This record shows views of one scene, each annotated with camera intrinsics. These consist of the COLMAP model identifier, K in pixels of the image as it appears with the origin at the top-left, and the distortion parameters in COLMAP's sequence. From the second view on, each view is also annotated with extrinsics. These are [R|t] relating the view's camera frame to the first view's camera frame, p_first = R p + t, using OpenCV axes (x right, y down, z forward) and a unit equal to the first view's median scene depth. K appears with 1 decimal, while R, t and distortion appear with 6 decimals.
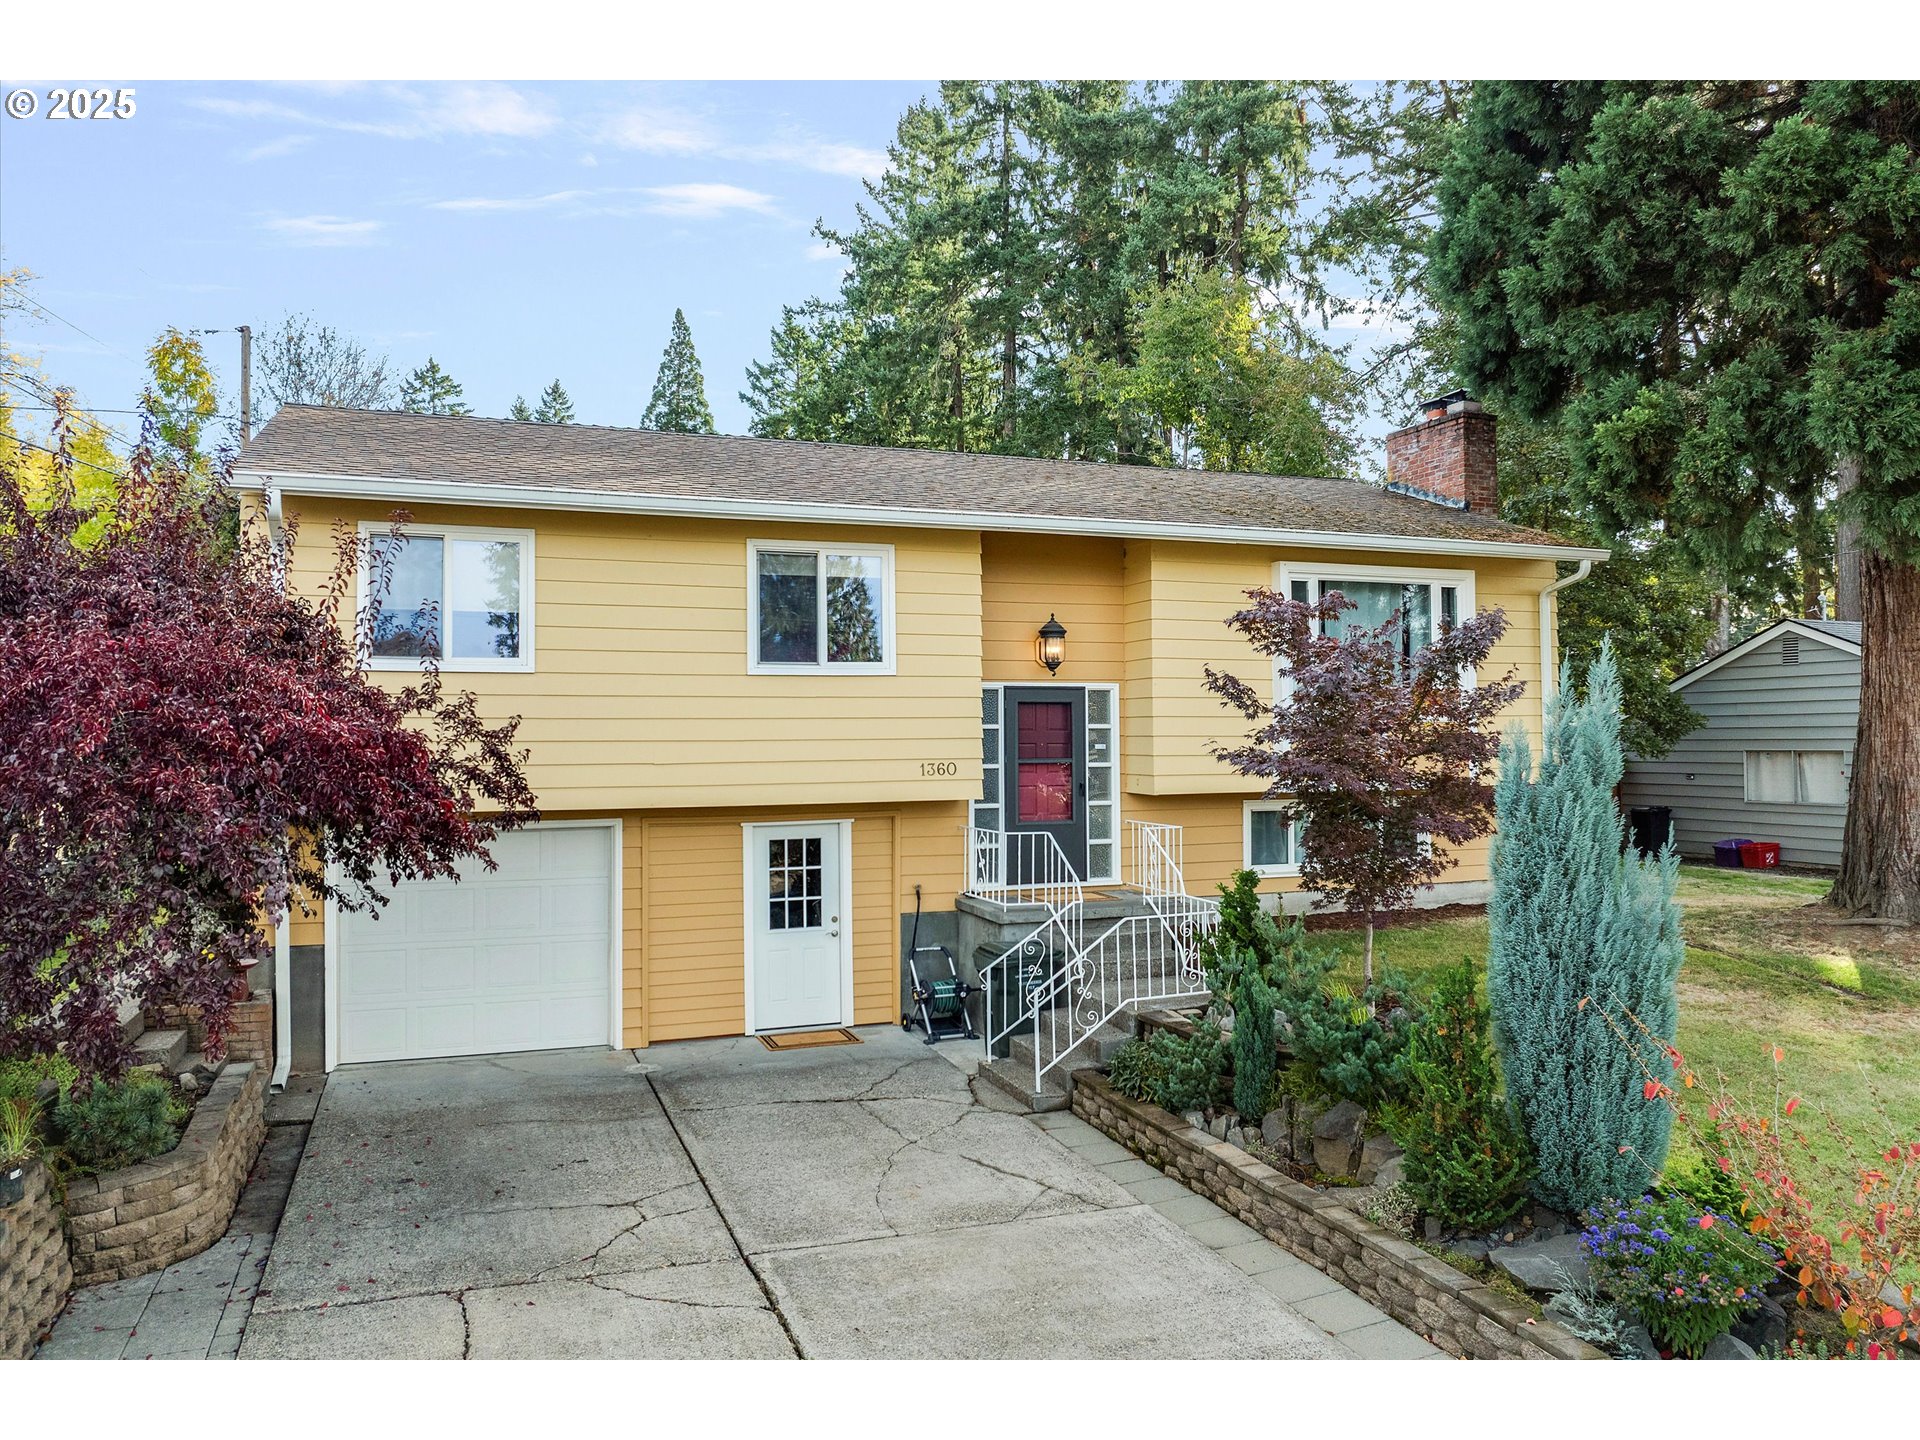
lens RADIAL K [[1313.1, 0, 930.4], [0, 1313.1, 709.5], [0, 0, 1]] dist [-0.029918, -0.001424]
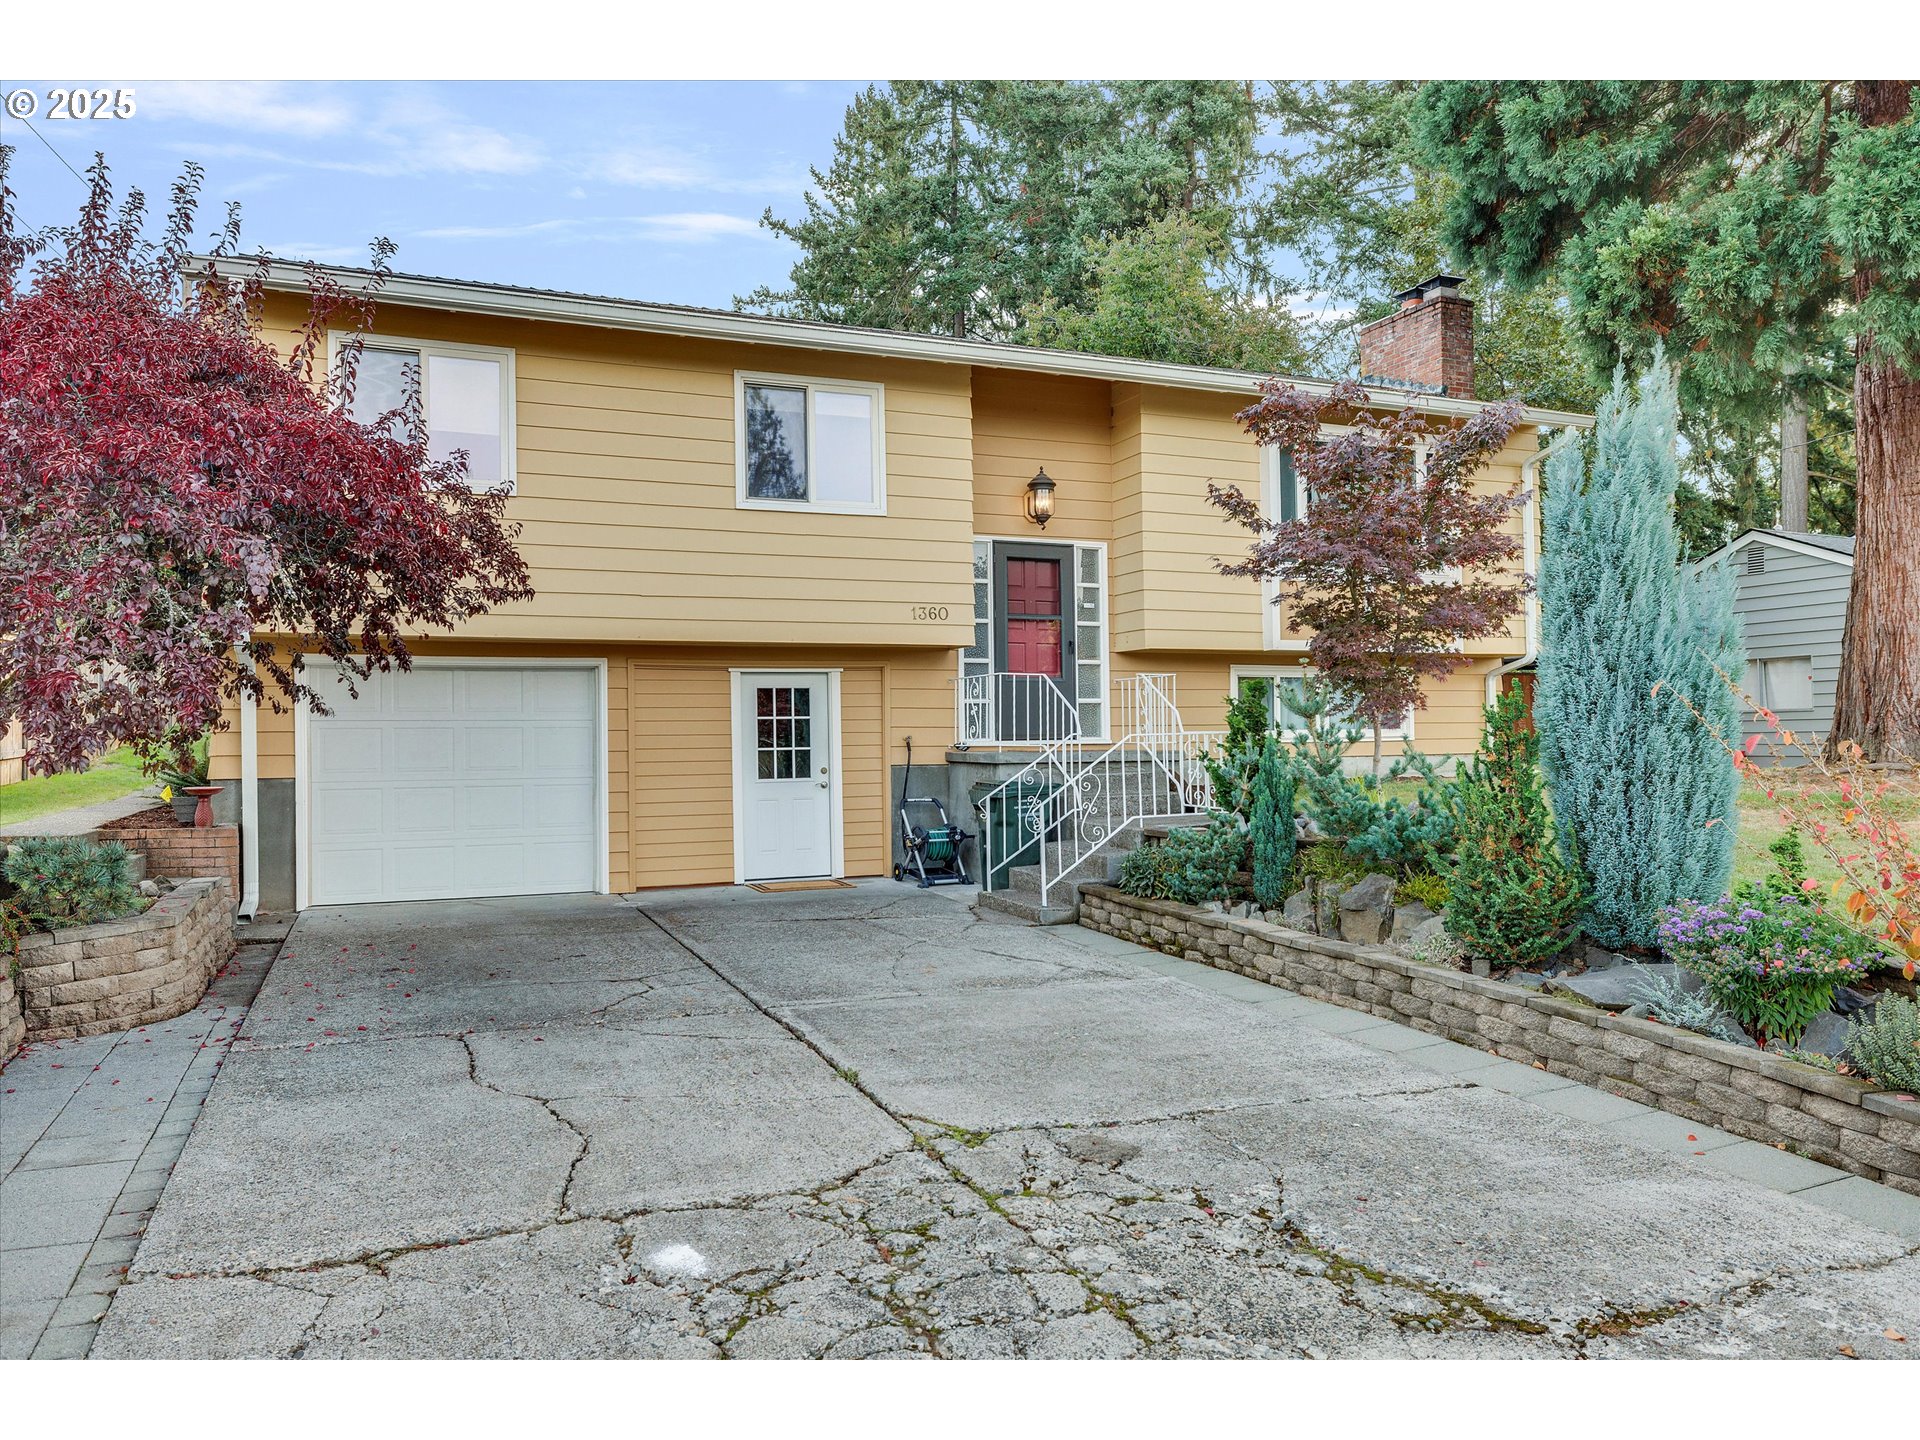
lens RADIAL K [[1281.1, 0, 921.2], [0, 1281.1, 724.3], [0, 0, 1]] dist [0.008570, -0.001607]
pose [[0.999368, -0.005330, 0.035154, -0.035731], [0.005015, 0.999947, 0.009030, 0.123780], [-0.035200, -0.008848, 0.999341, 0.040498]]
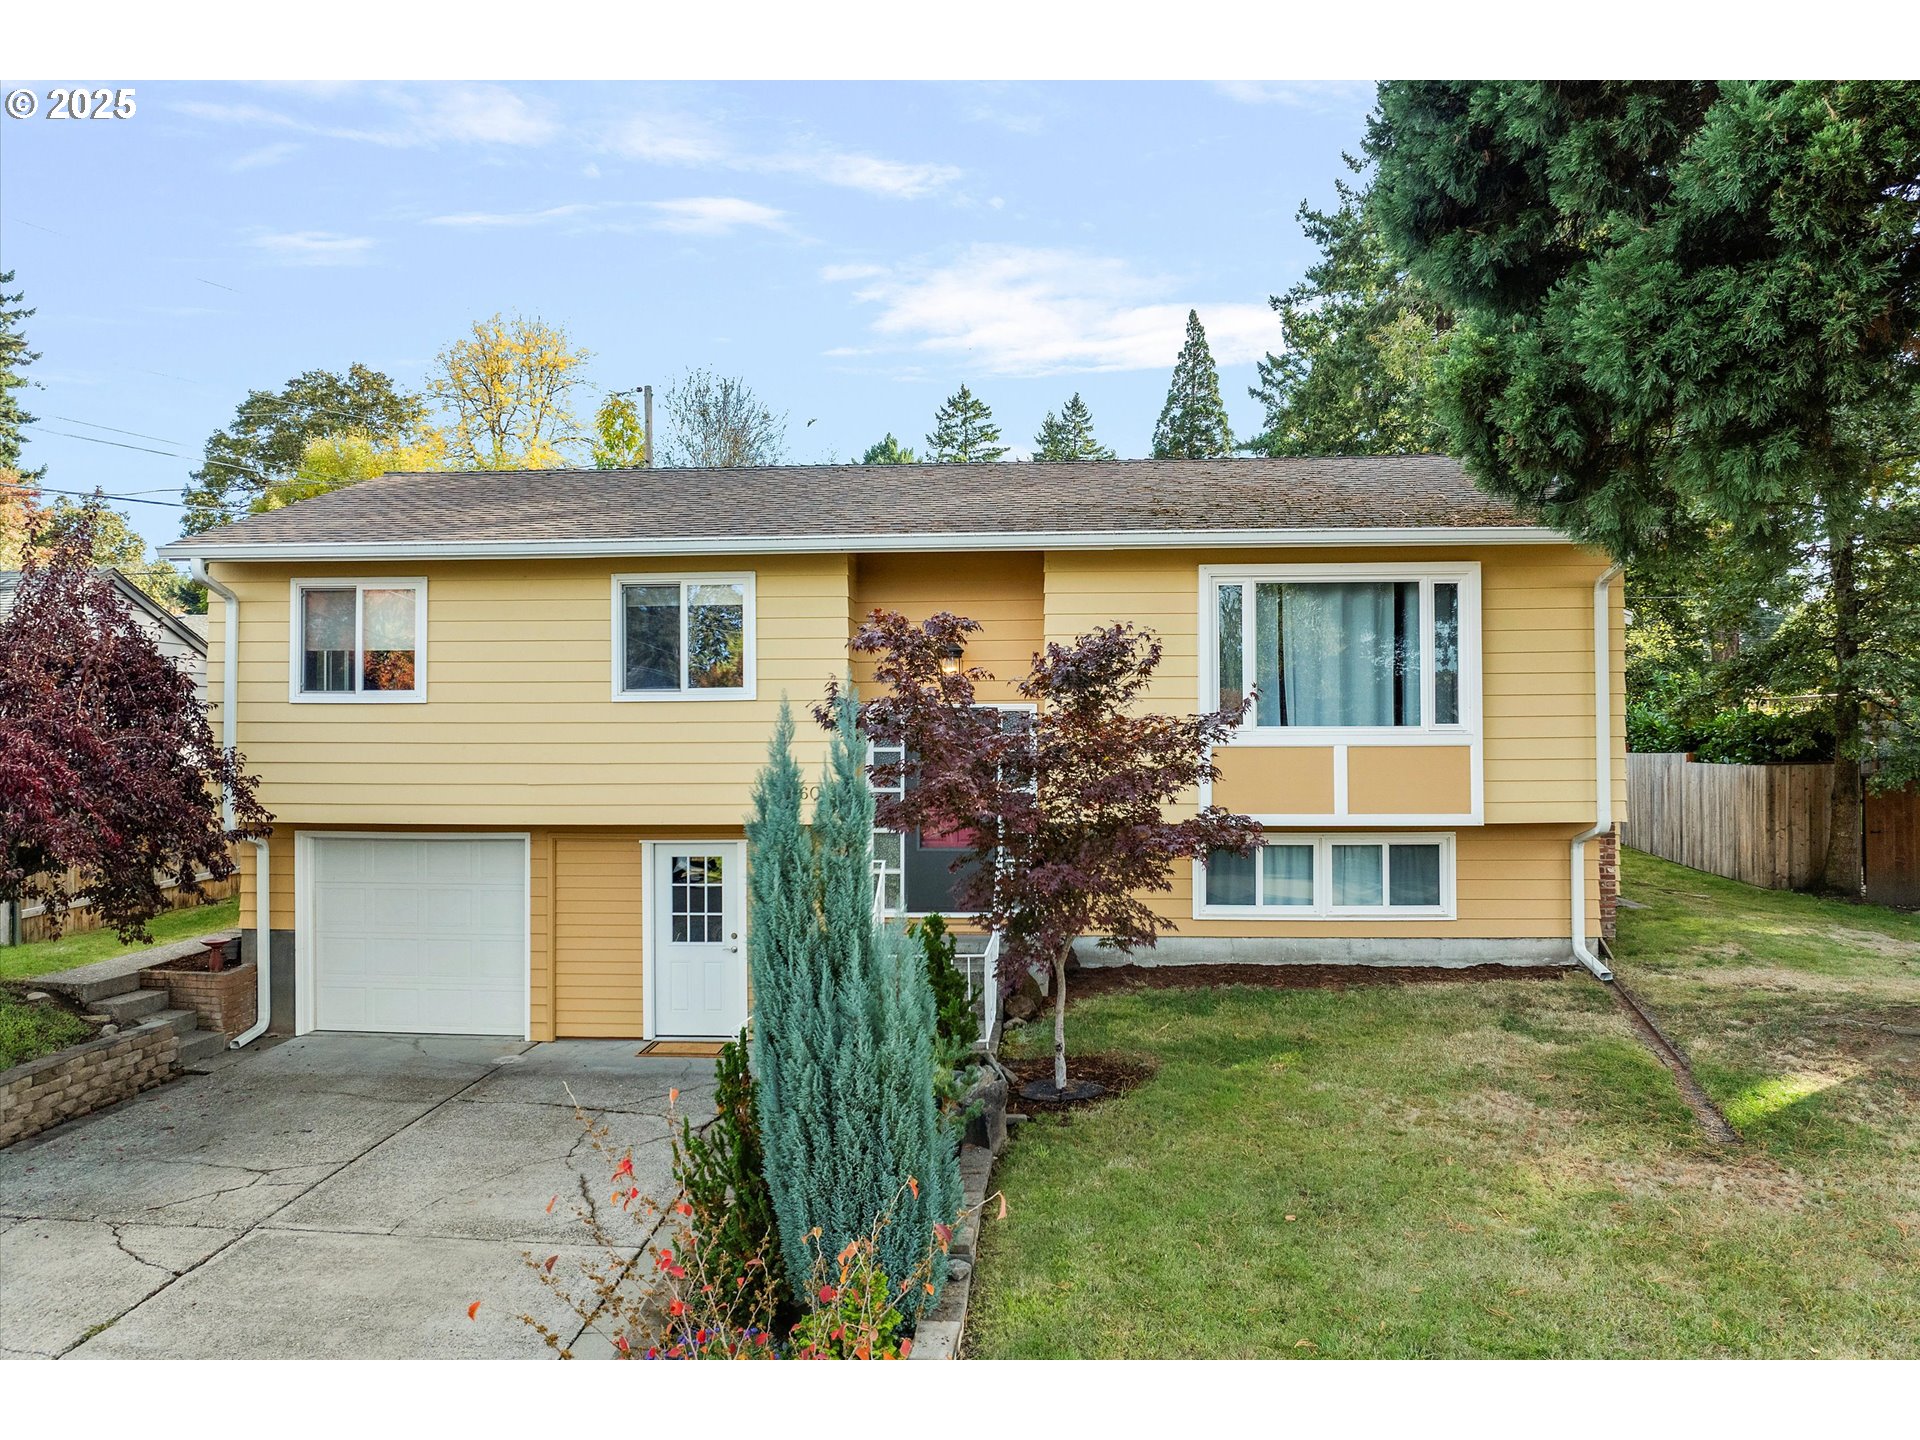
lens RADIAL K [[1313.1, 0, 930.4], [0, 1313.1, 709.5], [0, 0, 1]] dist [-0.029918, -0.001424]
pose [[0.911319, -0.005989, -0.411657, 0.523135], [0.005744, 0.999982, -0.001834, -0.016511], [0.411661, -0.000693, 0.911337, 0.131252]]
